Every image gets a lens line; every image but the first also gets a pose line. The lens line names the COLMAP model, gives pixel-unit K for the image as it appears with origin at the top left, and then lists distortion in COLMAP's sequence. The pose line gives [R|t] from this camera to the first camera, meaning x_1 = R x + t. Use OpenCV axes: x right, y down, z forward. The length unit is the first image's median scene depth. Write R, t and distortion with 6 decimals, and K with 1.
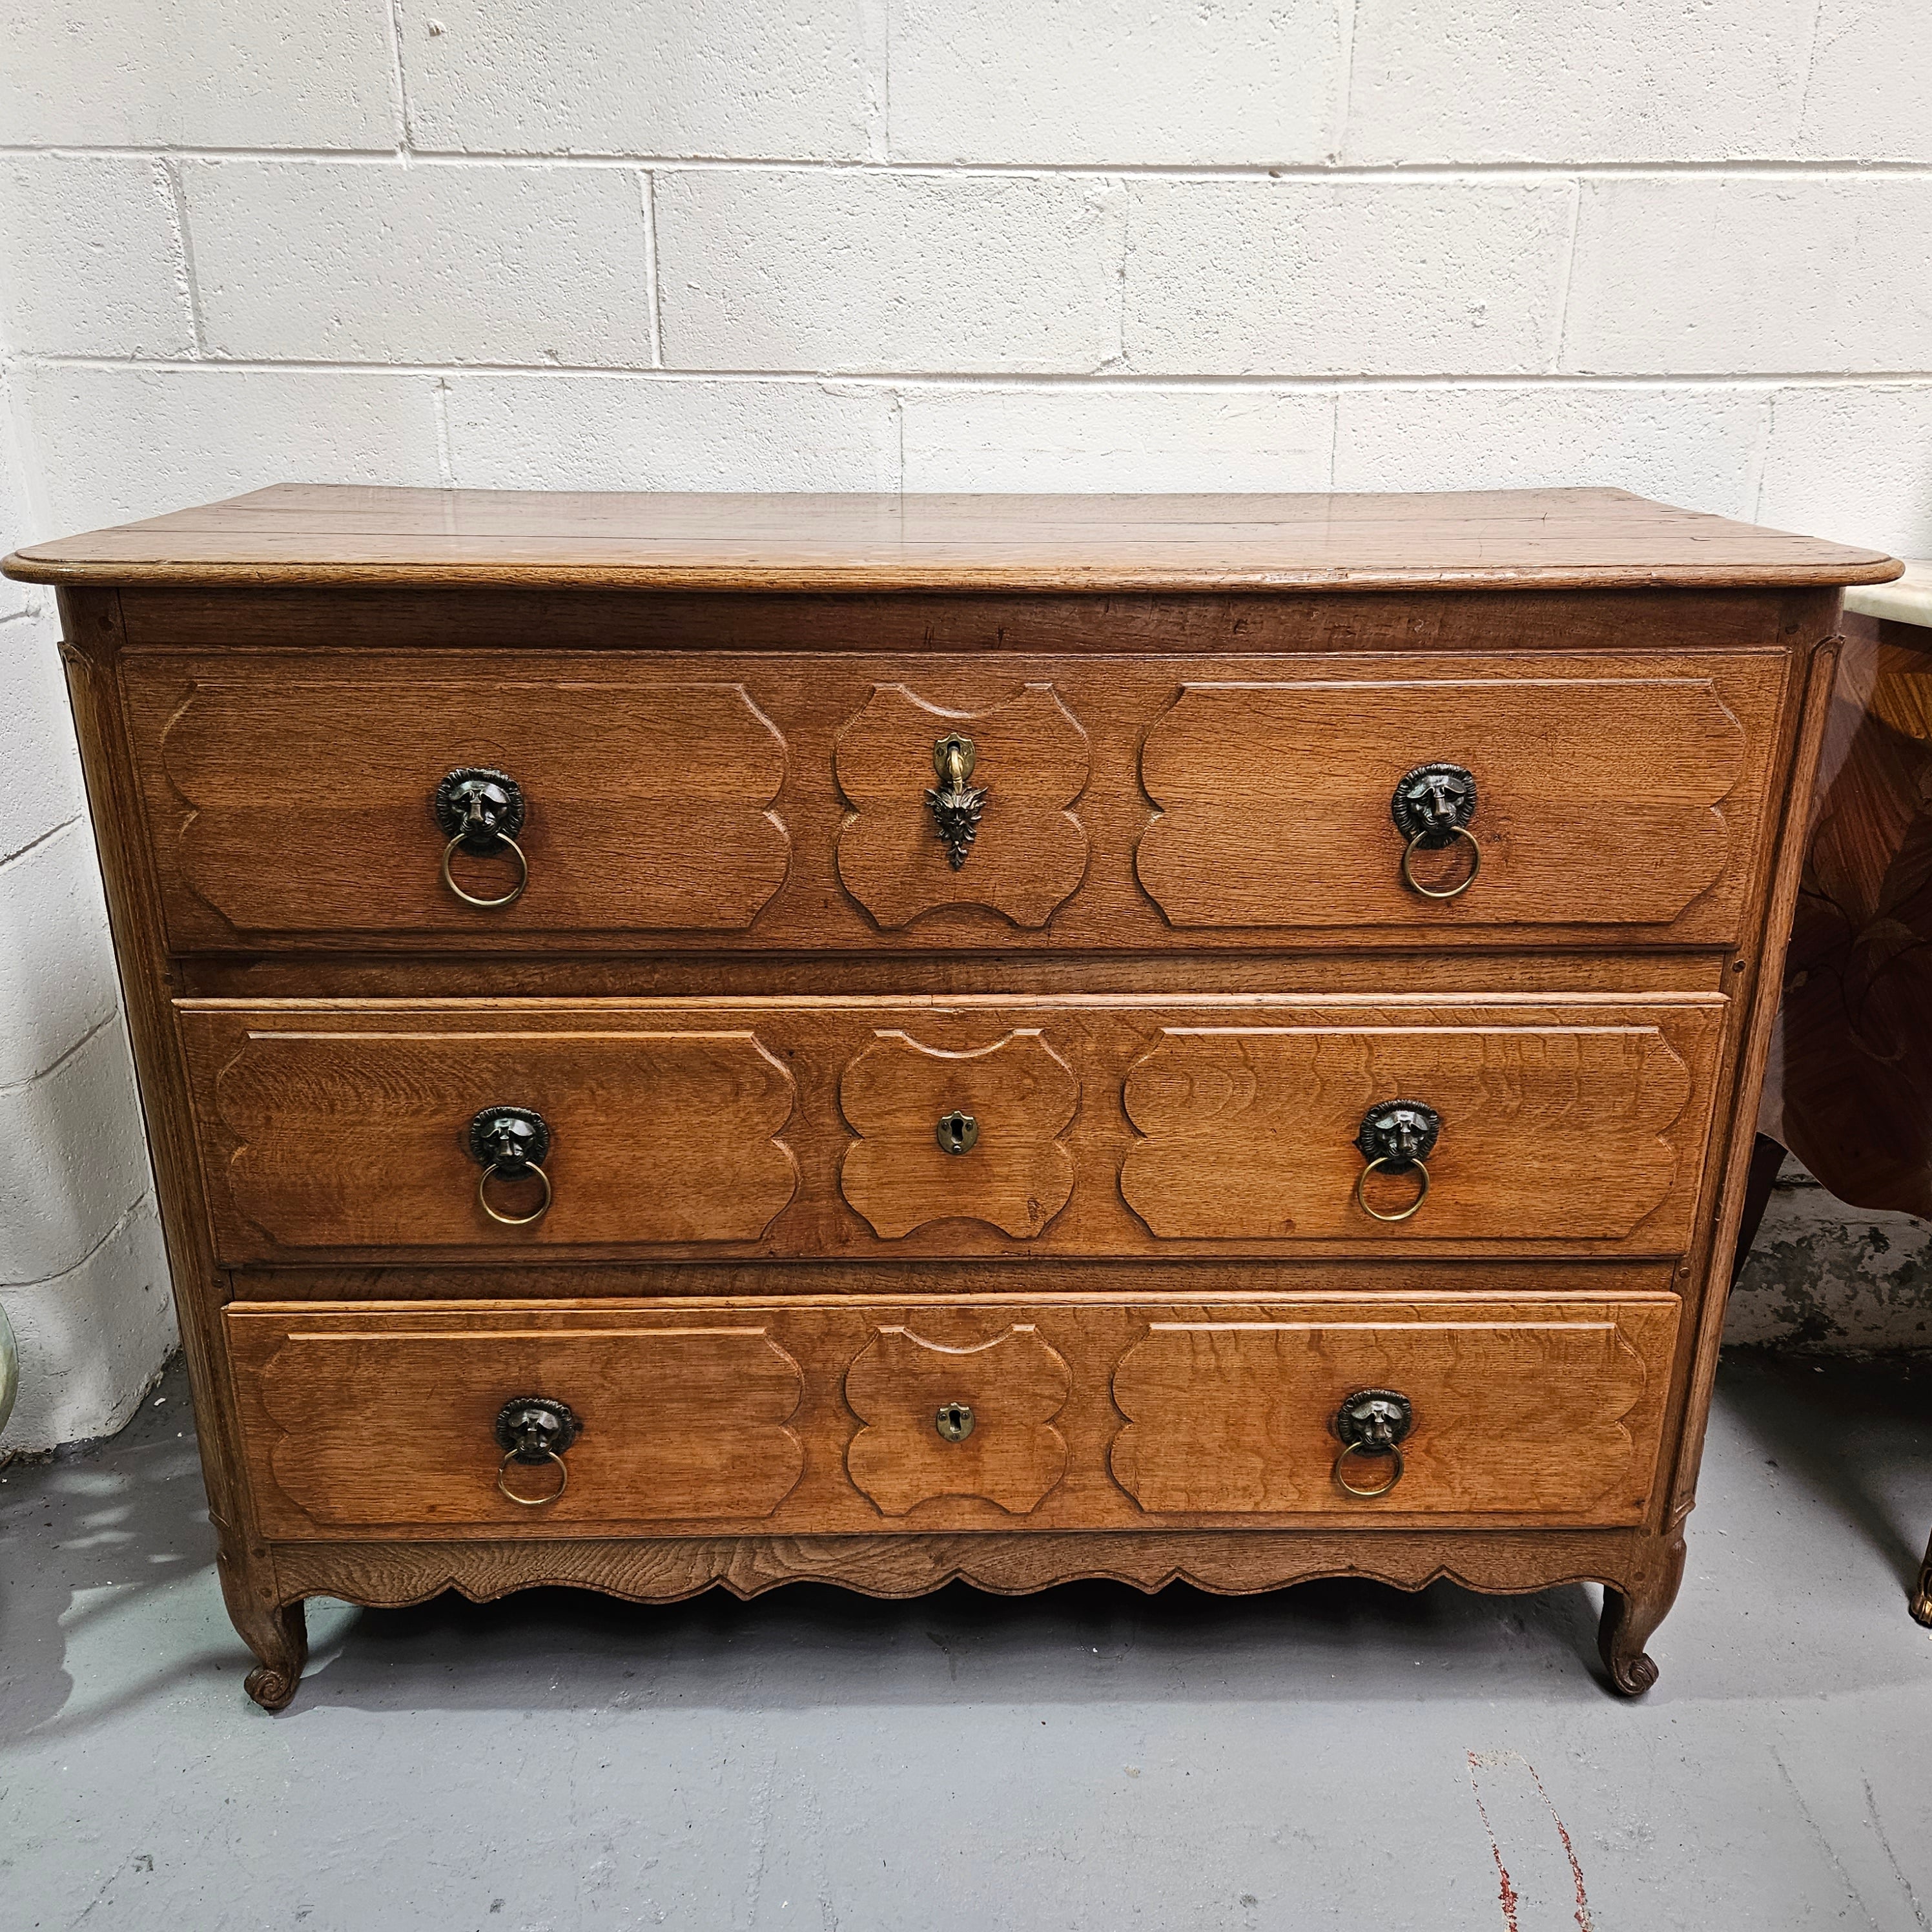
lens RADIAL K [[1699.8, 0, 964.3], [0, 1699.8, 969.5], [0, 0, 1]] dist [0.097192, -0.124127]
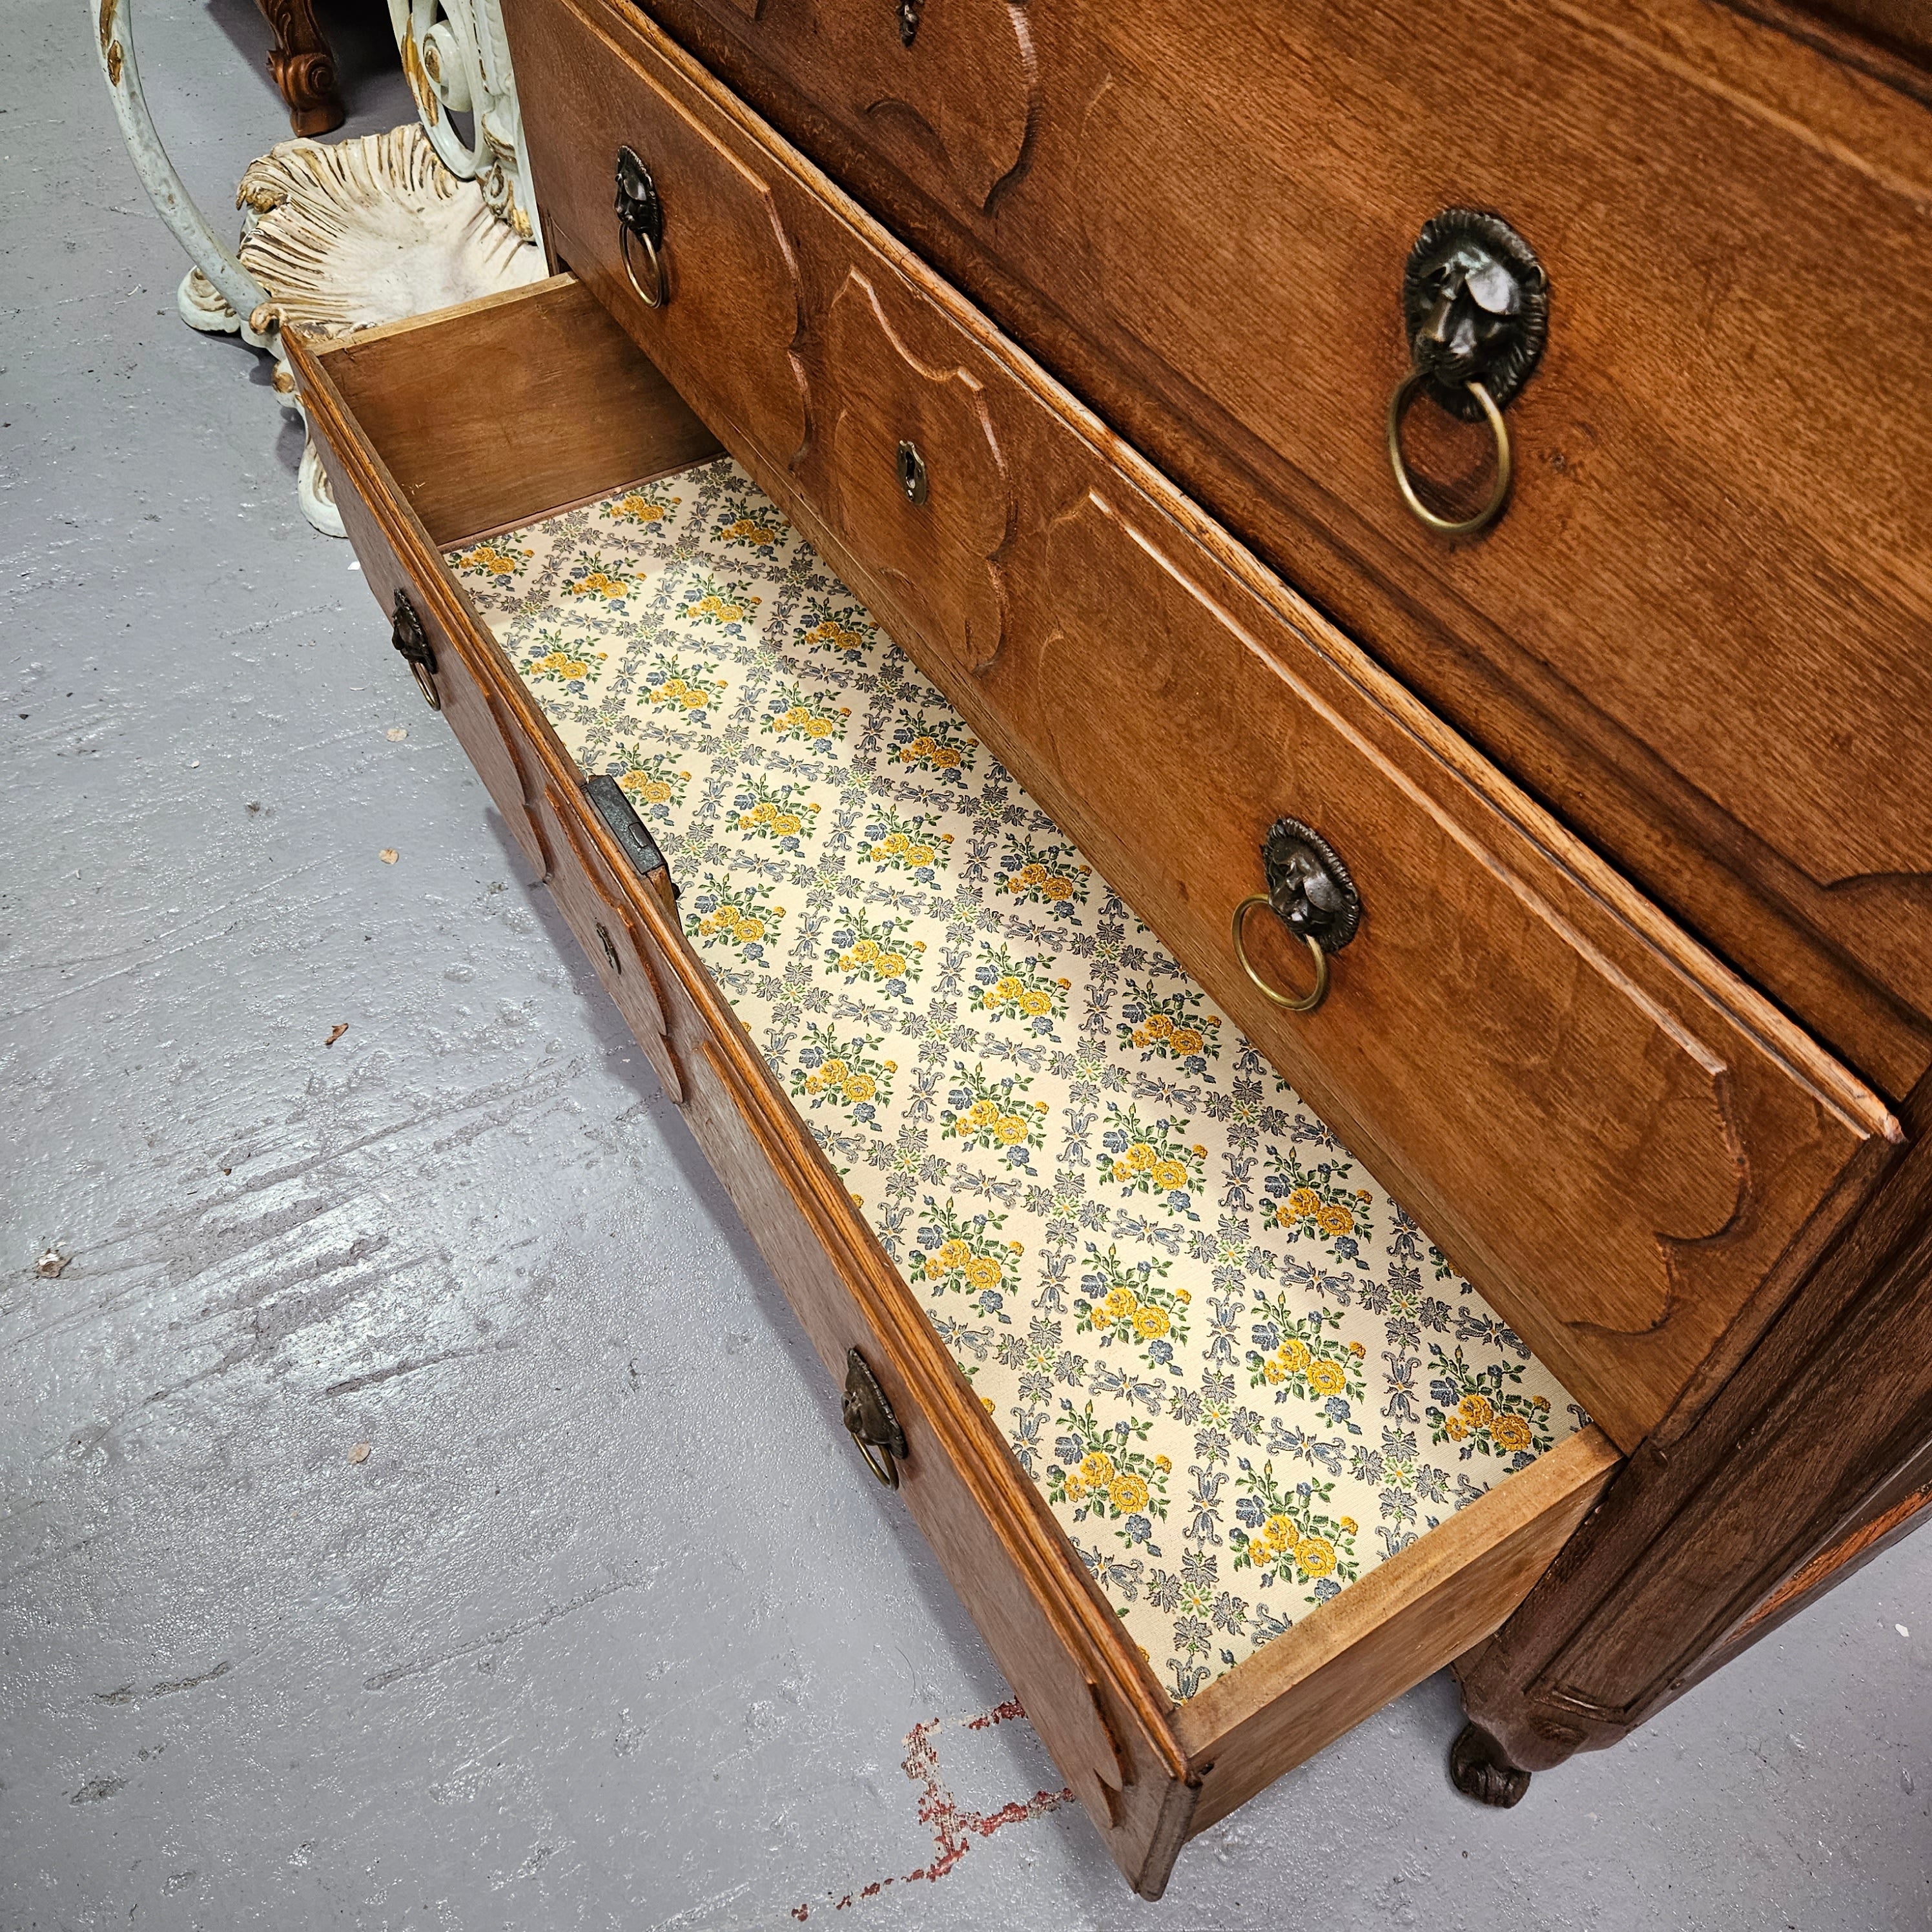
lens RADIAL K [[1731.0, 0, 949.8], [0, 1731.0, 967.6], [0, 0, 1]] dist [0.072096, -0.077855]
pose [[0.500335, 0.671421, -0.546680, 0.531711], [-0.316254, 0.729485, 0.606494, -0.191890], [0.806008, -0.130560, 0.577326, 0.585120]]
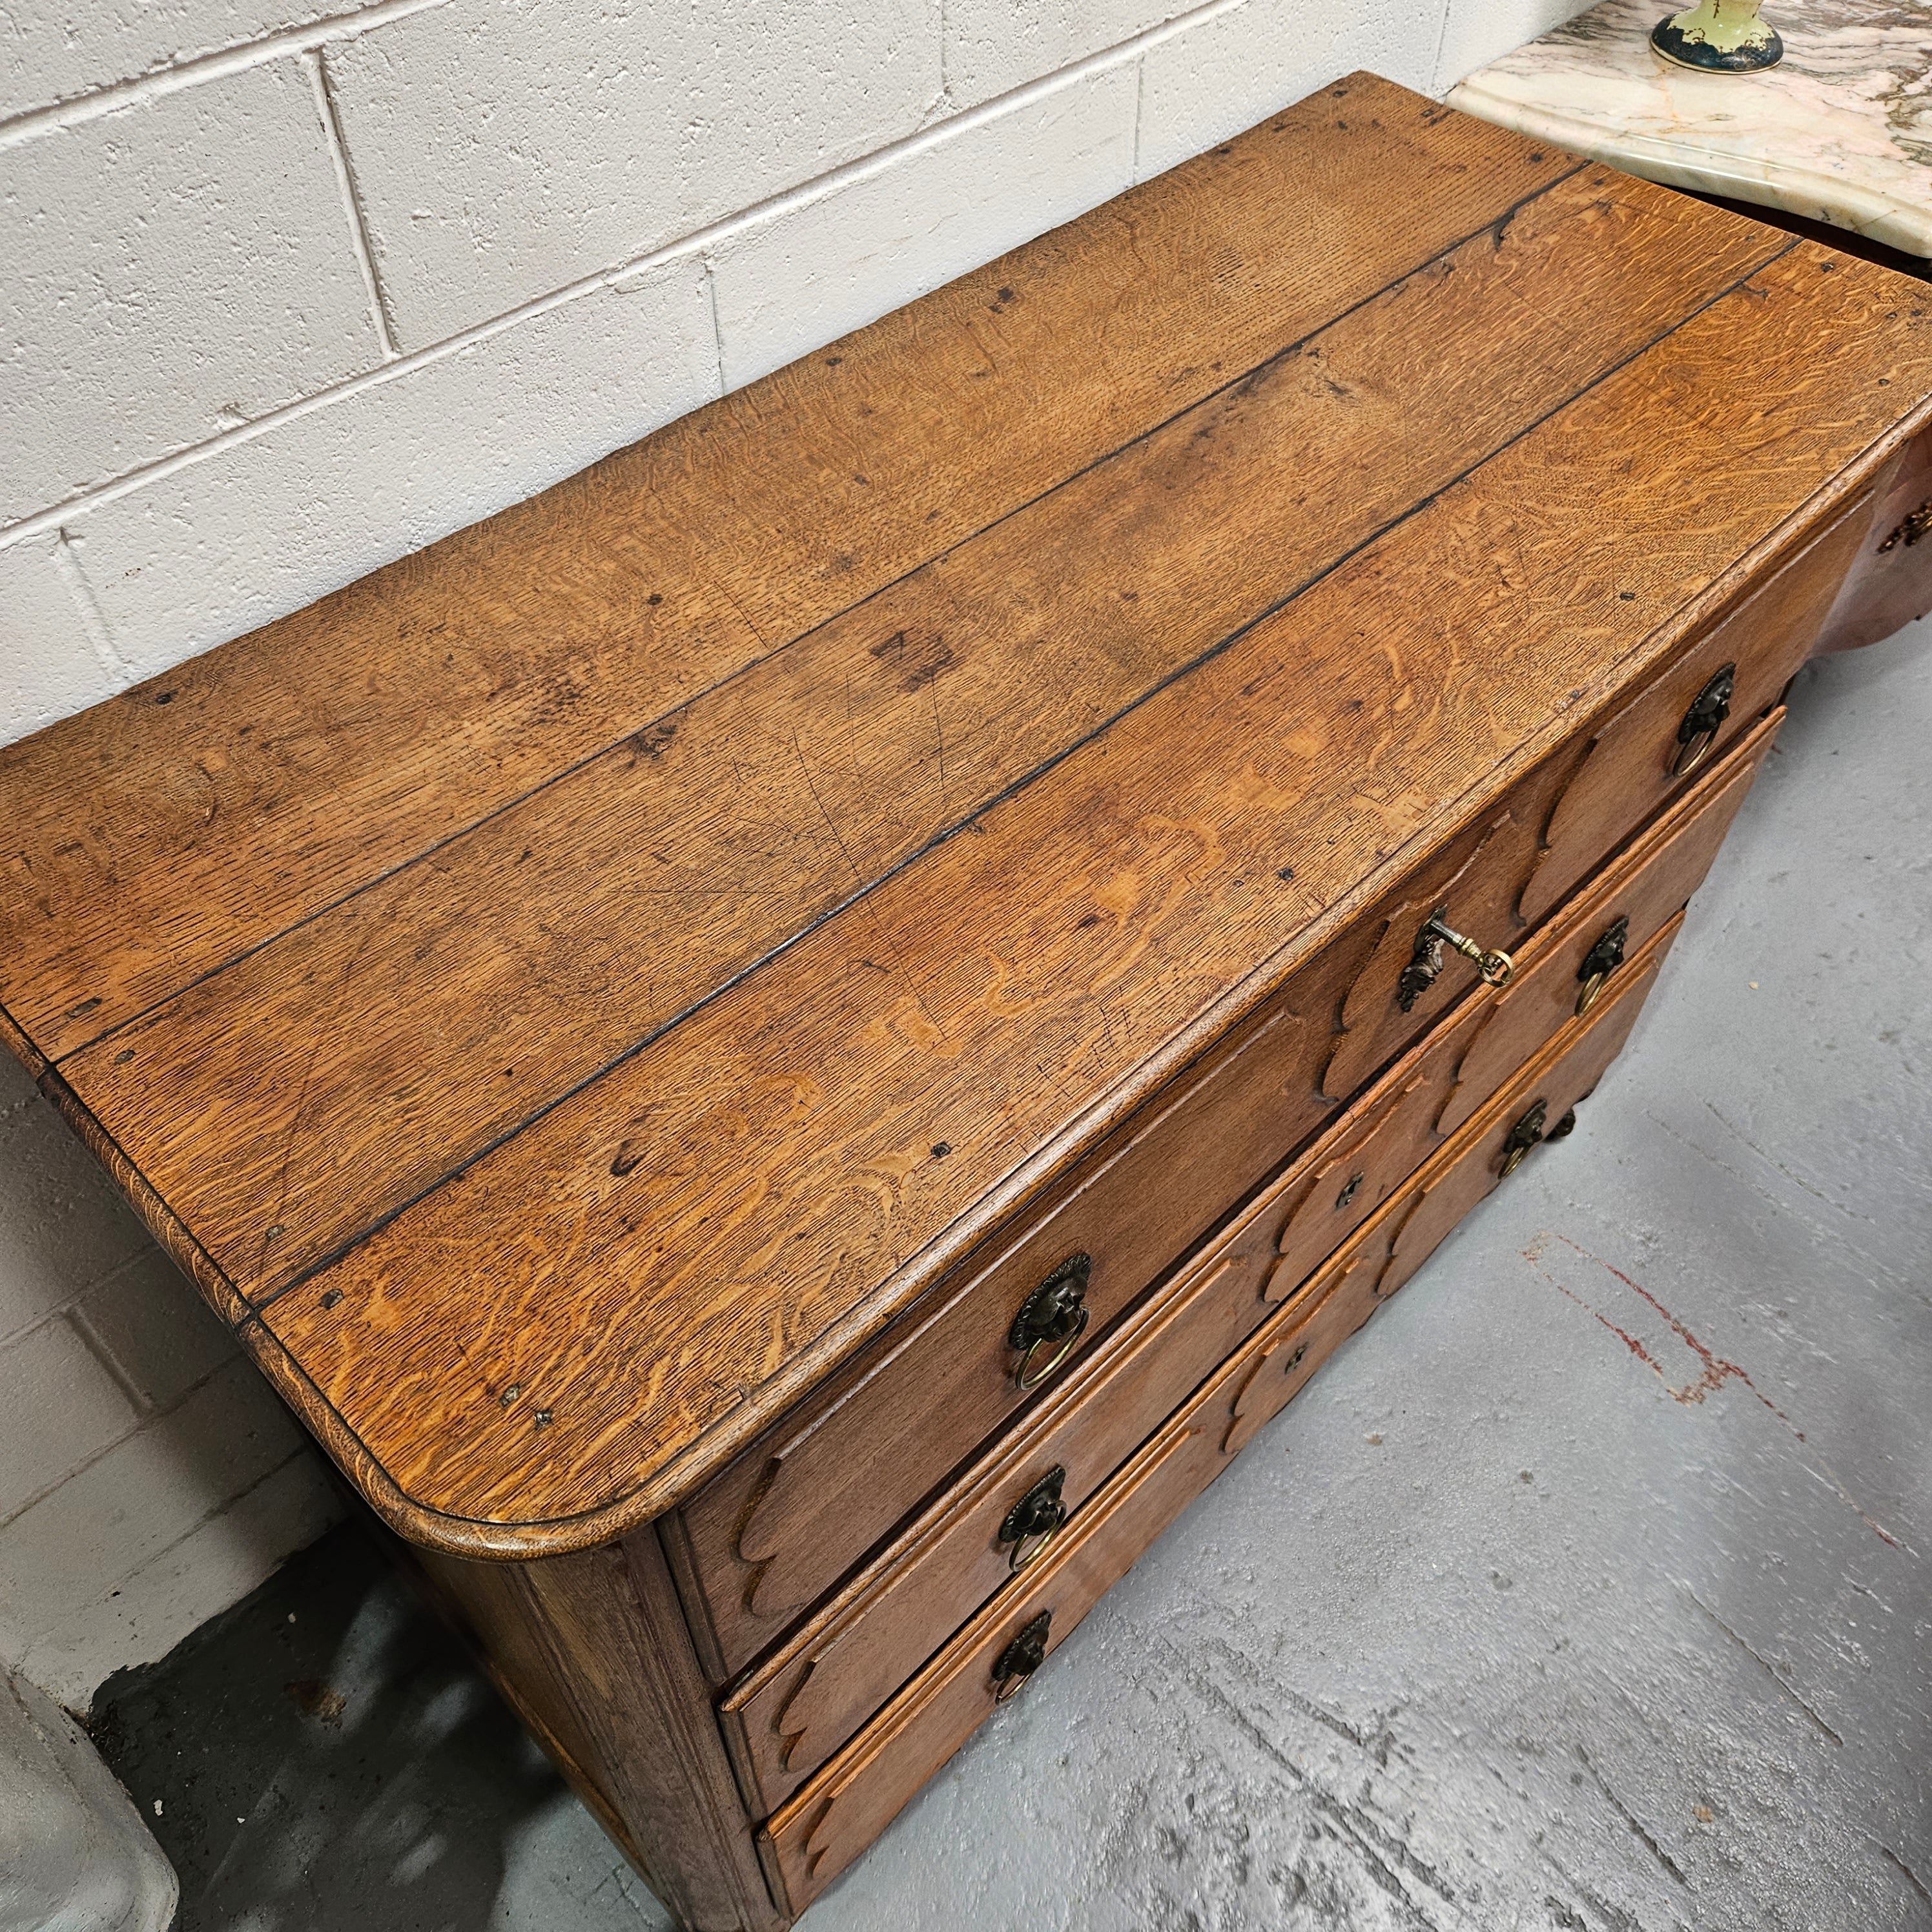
lens RADIAL K [[1731.0, 0, 949.8], [0, 1731.0, 967.6], [0, 0, 1]] dist [0.072096, -0.077855]
pose [[0.724187, -0.529252, 0.442092, -0.541807], [0.243065, 0.795840, 0.554580, -0.610685], [-0.645347, -0.294163, 0.704979, 0.494425]]
